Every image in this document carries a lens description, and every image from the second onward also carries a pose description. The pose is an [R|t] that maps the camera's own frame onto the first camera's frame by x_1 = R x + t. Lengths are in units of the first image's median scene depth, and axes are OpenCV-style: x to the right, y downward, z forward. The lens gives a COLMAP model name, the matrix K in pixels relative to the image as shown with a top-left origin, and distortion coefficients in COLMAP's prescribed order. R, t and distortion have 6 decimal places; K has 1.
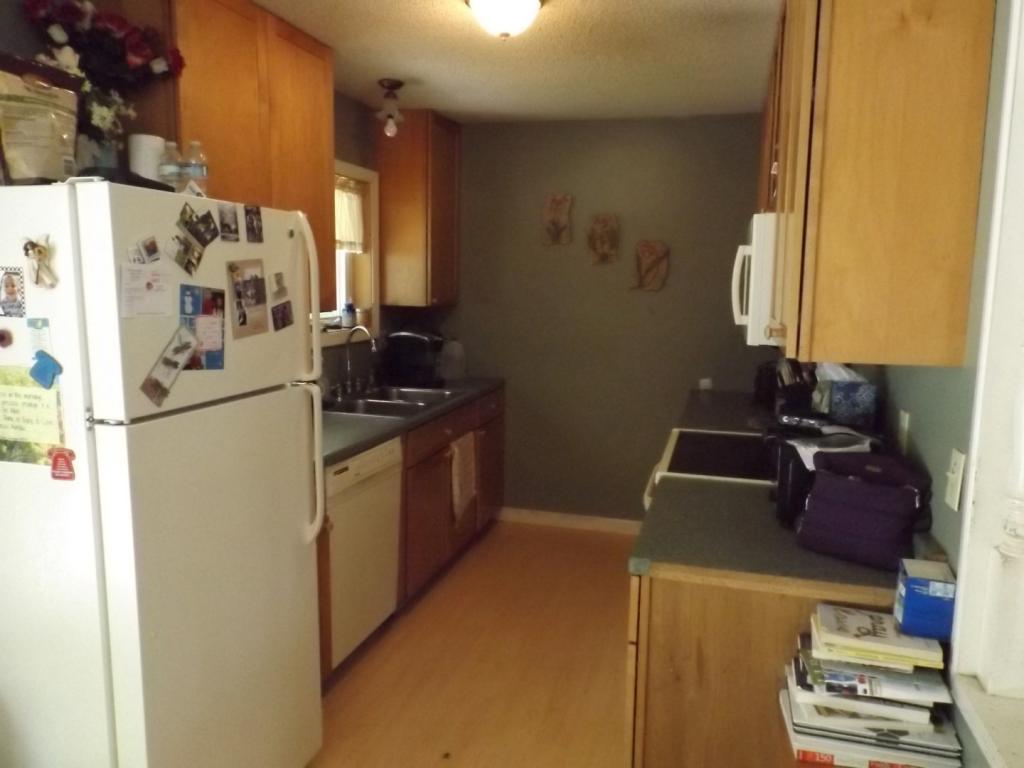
lens RADIAL K [[742.2, 0, 528.2], [0, 742.2, 390.2], [0, 0, 1]] dist [-0.000145, -0.000946]
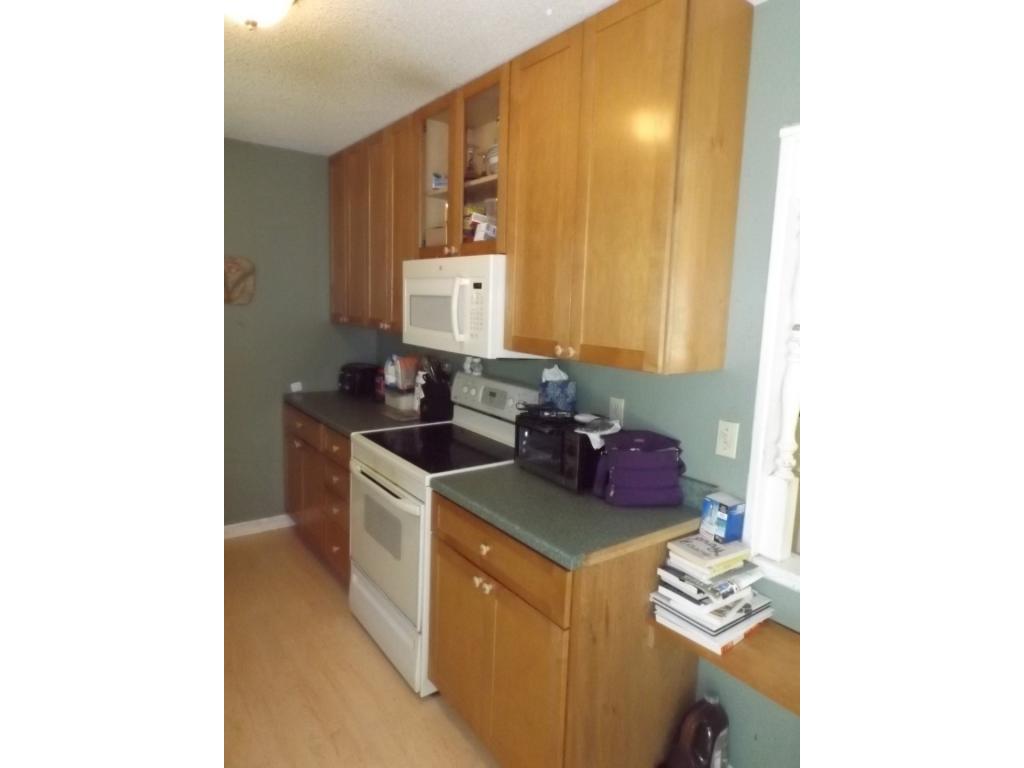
lens RADIAL K [[559.1, 0, 508.1], [0, 559.1, 378.8], [0, 0, 1]] dist [0.003861, -0.000750]
pose [[0.623965, -0.102898, 0.774648, -0.500524], [0.089712, 0.994171, 0.059796, -0.097395], [-0.776285, 0.032185, 0.629560, 0.463414]]
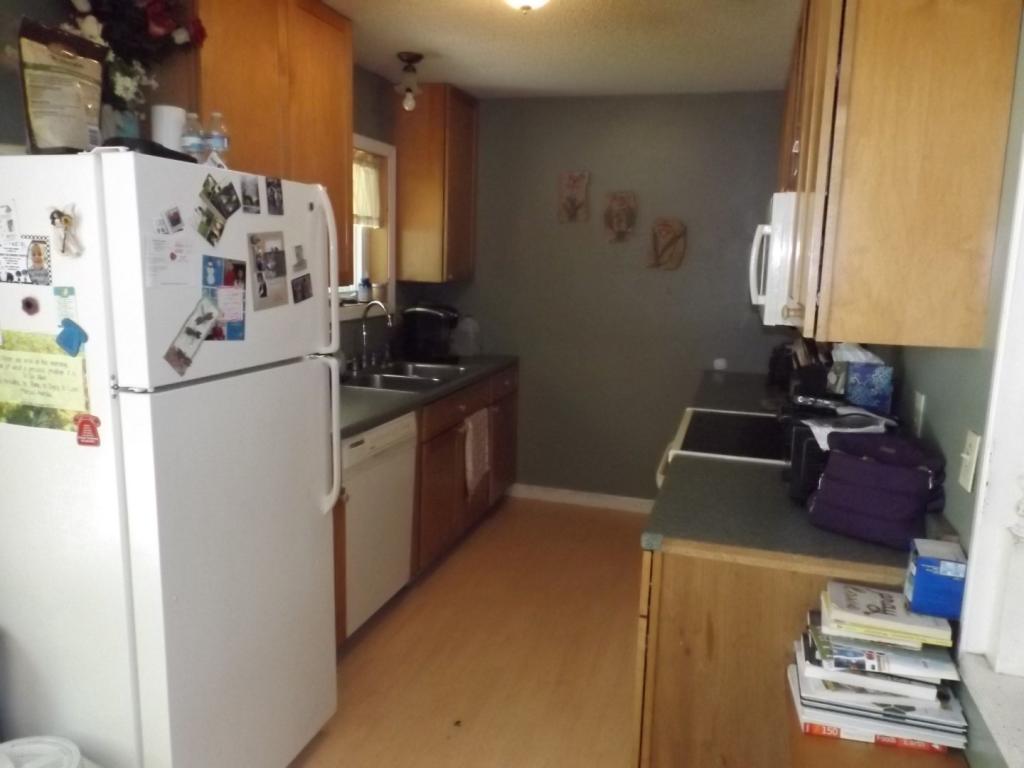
lens RADIAL K [[742.2, 0, 528.2], [0, 742.2, 390.2], [0, 0, 1]] dist [-0.000145, -0.000946]
pose [[0.999730, 0.016791, -0.016084, -0.005217], [-0.016325, 0.999456, 0.028667, 0.004227], [0.016556, -0.028397, 0.999460, -0.007588]]
